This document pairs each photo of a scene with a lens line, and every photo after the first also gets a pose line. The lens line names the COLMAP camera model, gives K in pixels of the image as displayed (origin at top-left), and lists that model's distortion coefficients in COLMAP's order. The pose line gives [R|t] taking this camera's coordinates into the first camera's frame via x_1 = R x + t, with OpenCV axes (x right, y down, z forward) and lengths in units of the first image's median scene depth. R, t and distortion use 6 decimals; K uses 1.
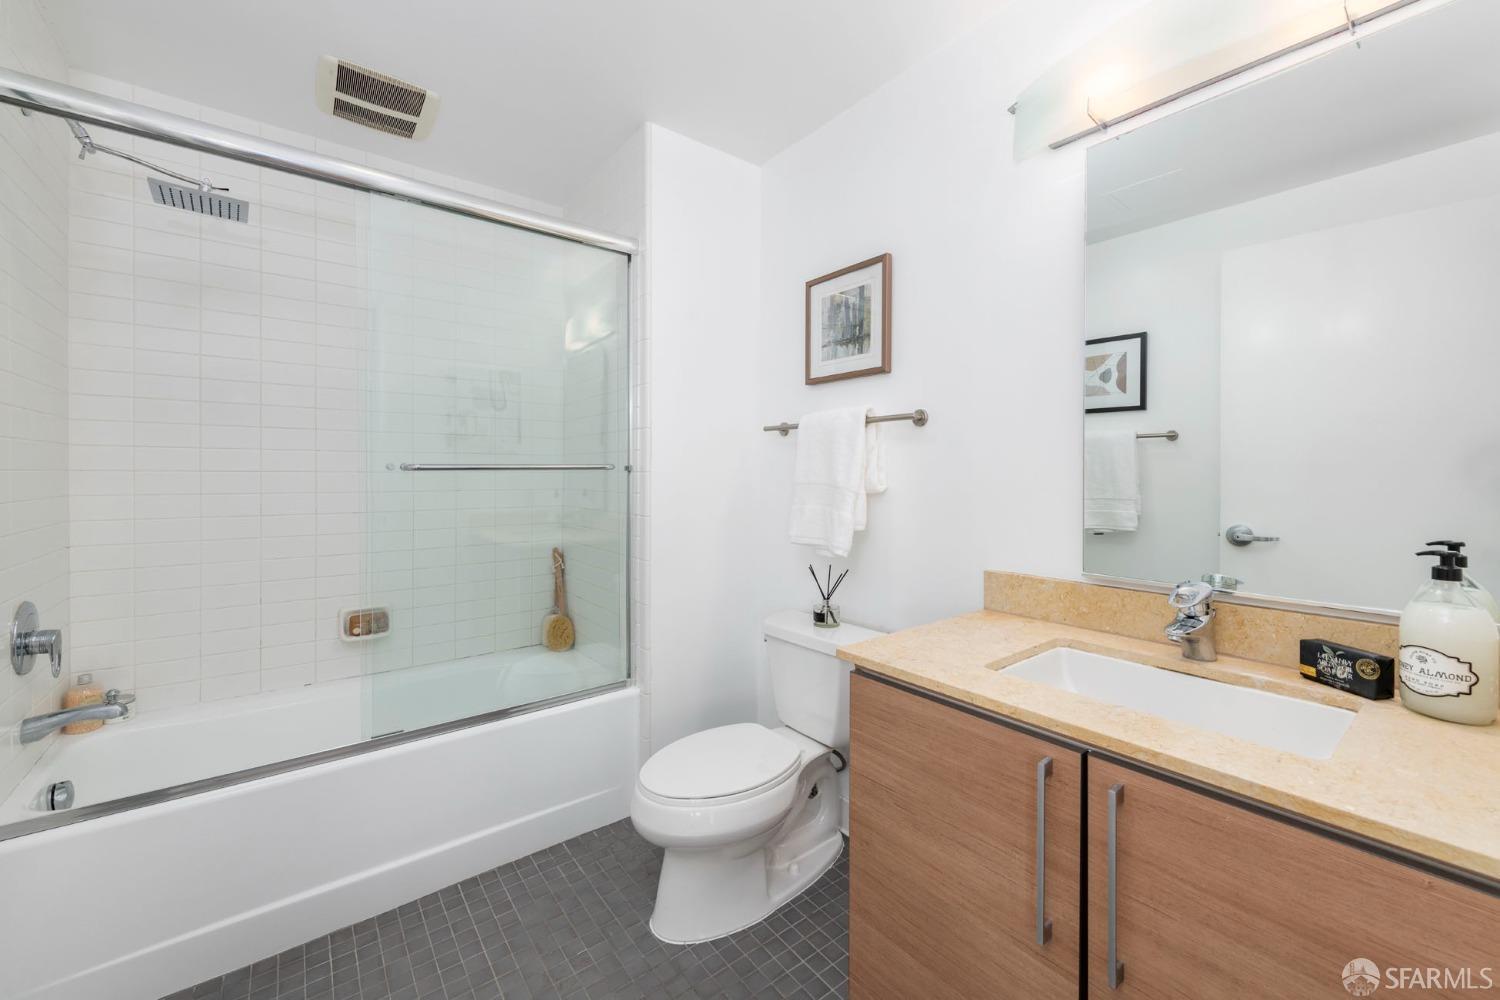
lens RADIAL K [[586.9, 0, 760.8], [0, 586.9, 488.3], [0, 0, 1]] dist [-0.000156, -0.002626]
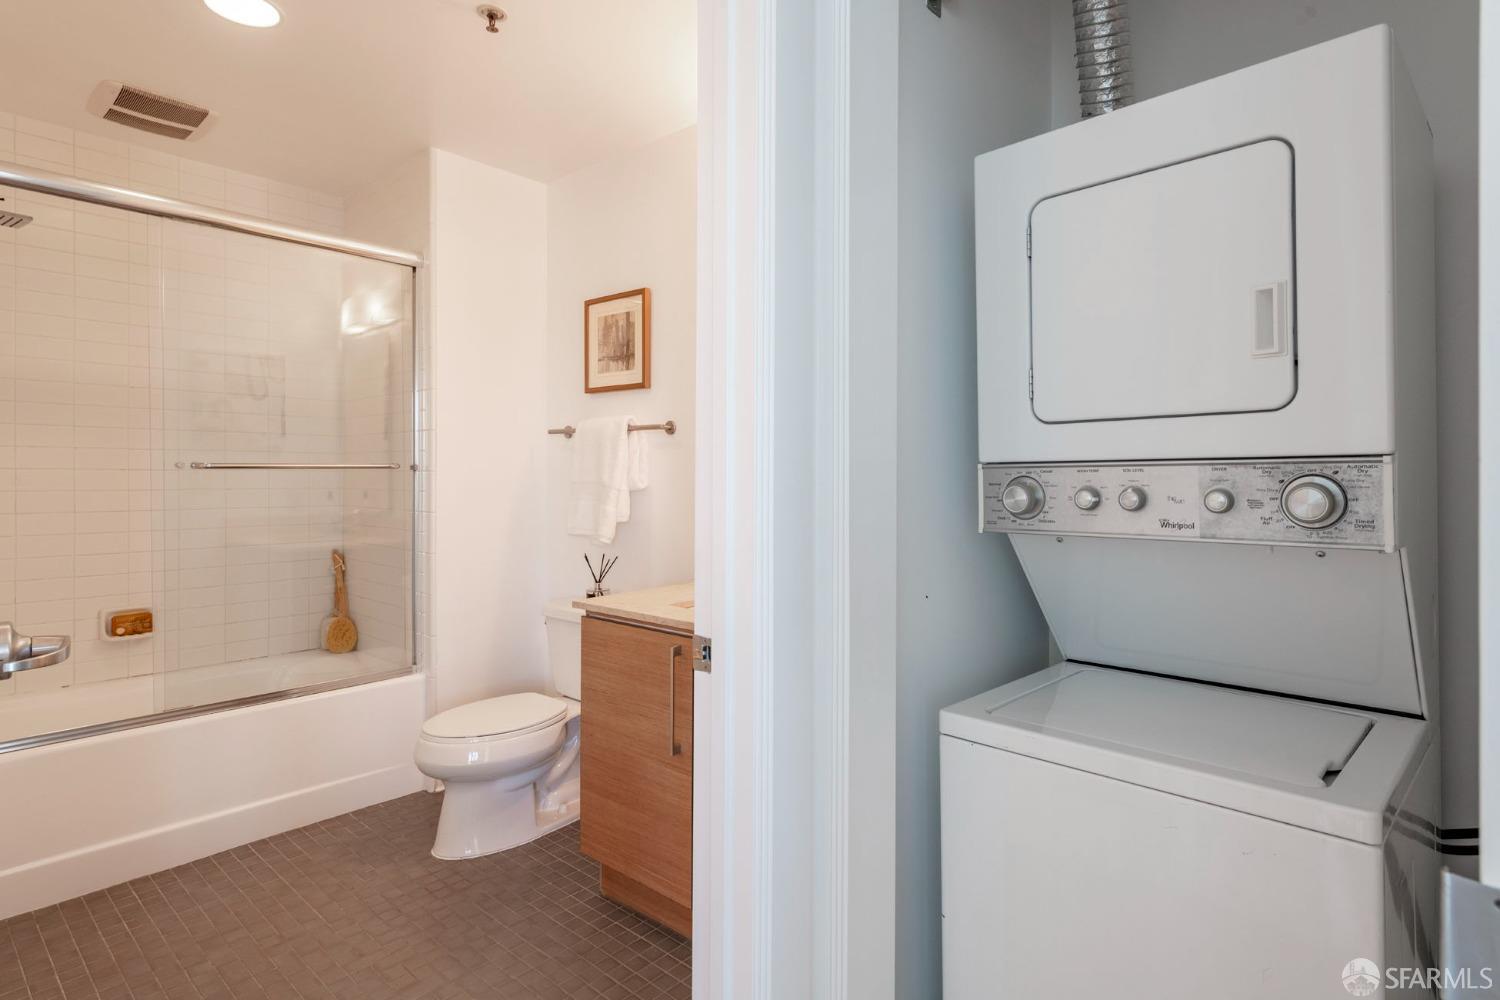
lens RADIAL K [[768.1, 0, 756.3], [0, 768.1, 493.3], [0, 0, 1]] dist [0.004566, -0.000843]
pose [[0.982375, -0.000971, 0.186917, 0.131431], [0.000707, 0.999999, 0.001480, 0.011434], [-0.186918, -0.001321, 0.982375, -0.517475]]
